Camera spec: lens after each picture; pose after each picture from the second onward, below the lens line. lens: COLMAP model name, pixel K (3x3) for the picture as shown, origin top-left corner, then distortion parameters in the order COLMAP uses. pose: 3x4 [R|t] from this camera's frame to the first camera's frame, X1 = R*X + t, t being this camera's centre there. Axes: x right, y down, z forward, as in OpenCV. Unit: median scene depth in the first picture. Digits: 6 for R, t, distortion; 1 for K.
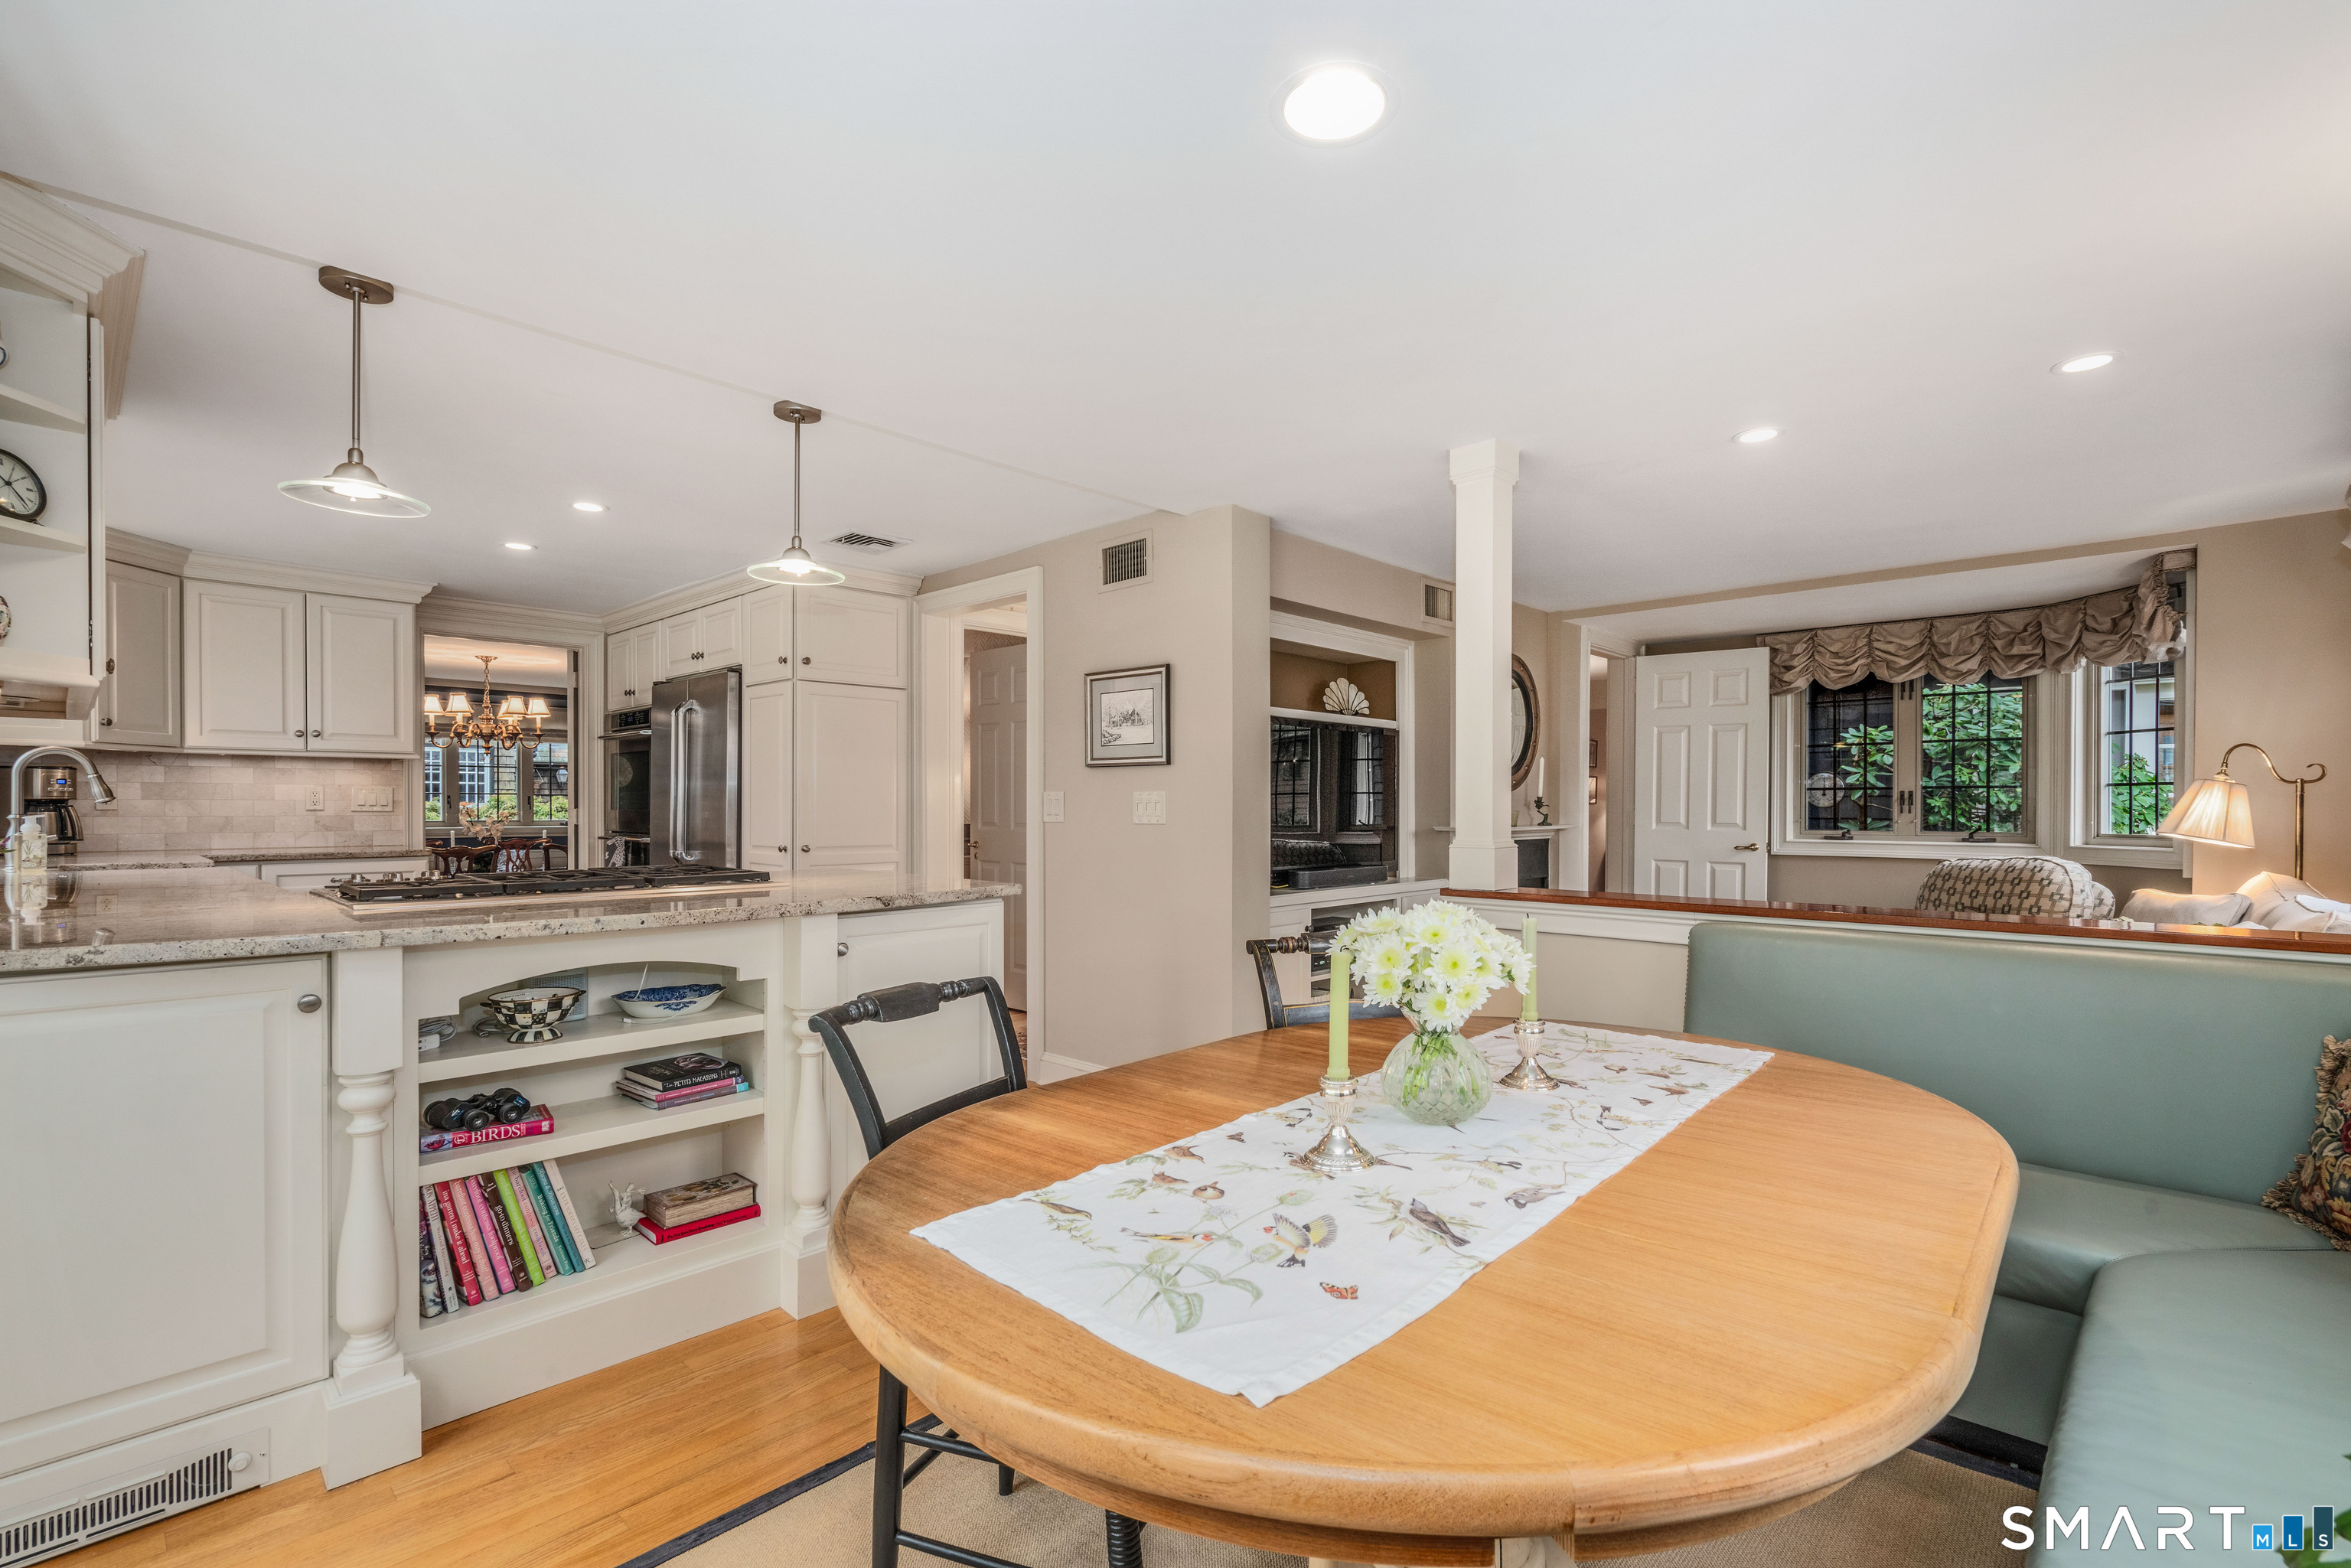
lens RADIAL K [[1069.4, 0, 1191.1], [0, 1069.4, 810.5], [0, 0, 1]] dist [-0.004130, -0.000304]
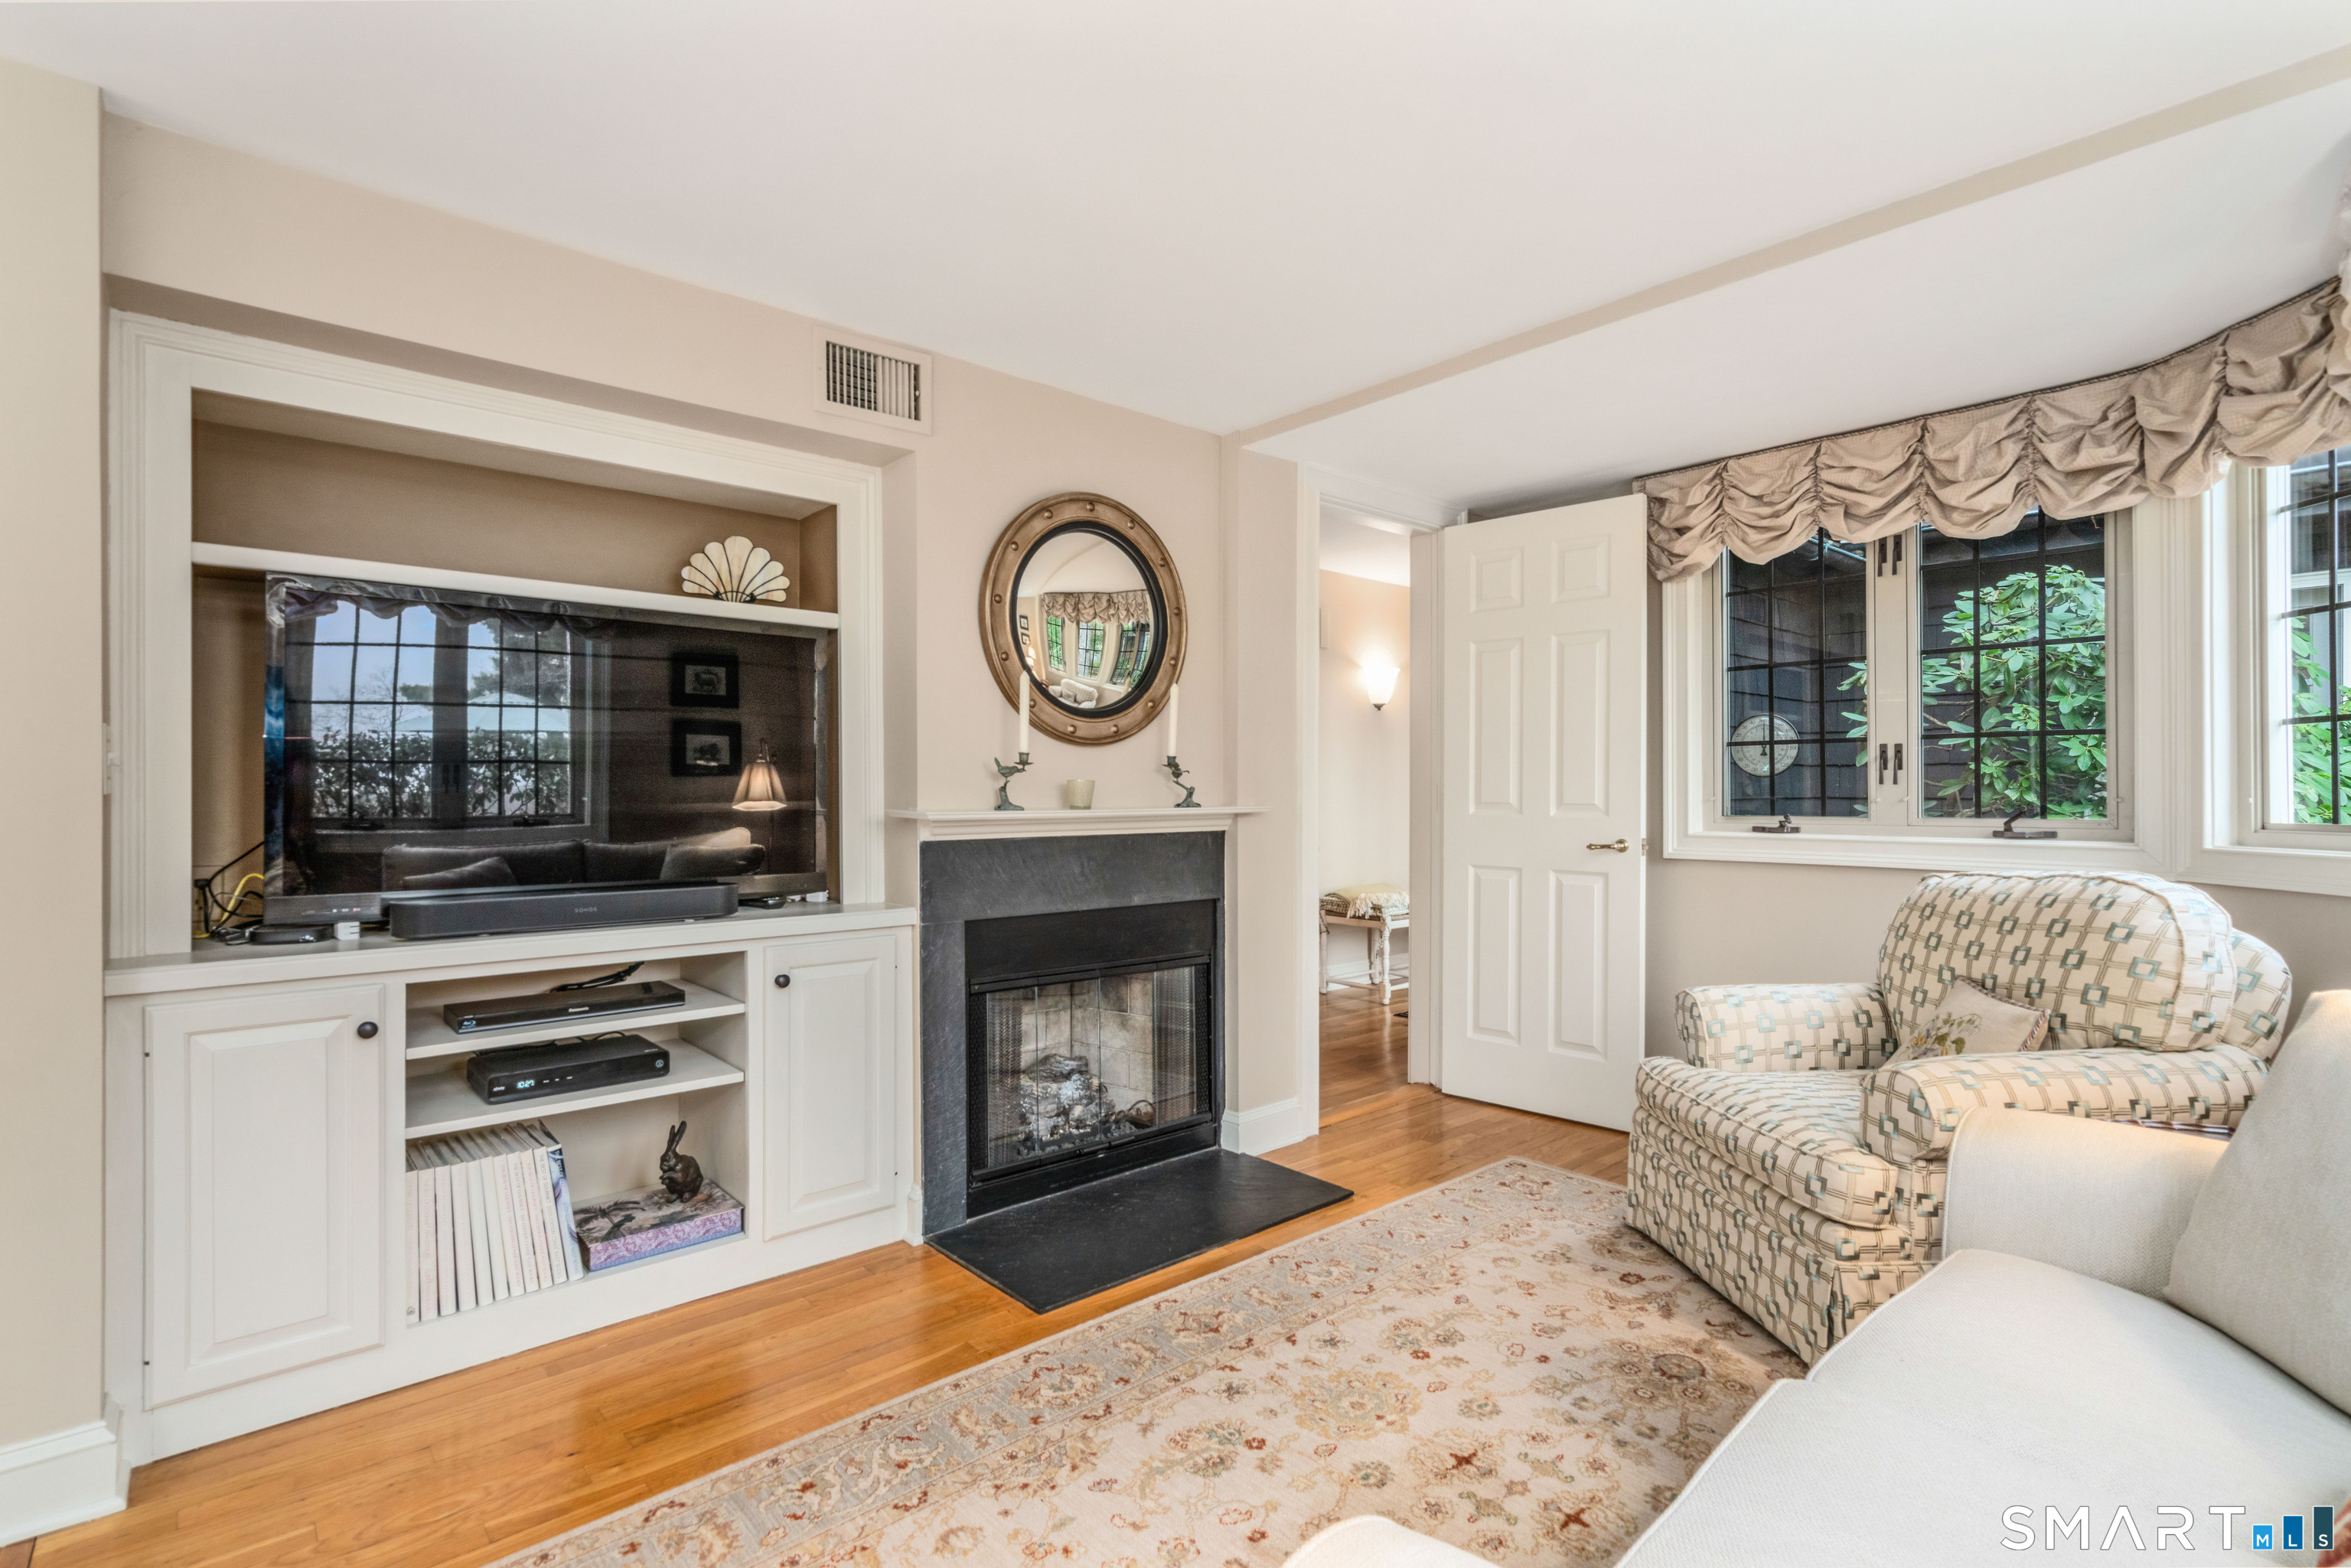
lens RADIAL K [[1125.1, 0, 1175.5], [0, 1125.1, 784.0], [0, 0, 1]] dist [-0.001221, -0.000509]
pose [[0.995406, -0.003301, -0.095686, 0.393466], [0.002379, 0.999950, -0.009748, 0.007607], [0.095713, 0.009476, 0.995364, 0.429041]]
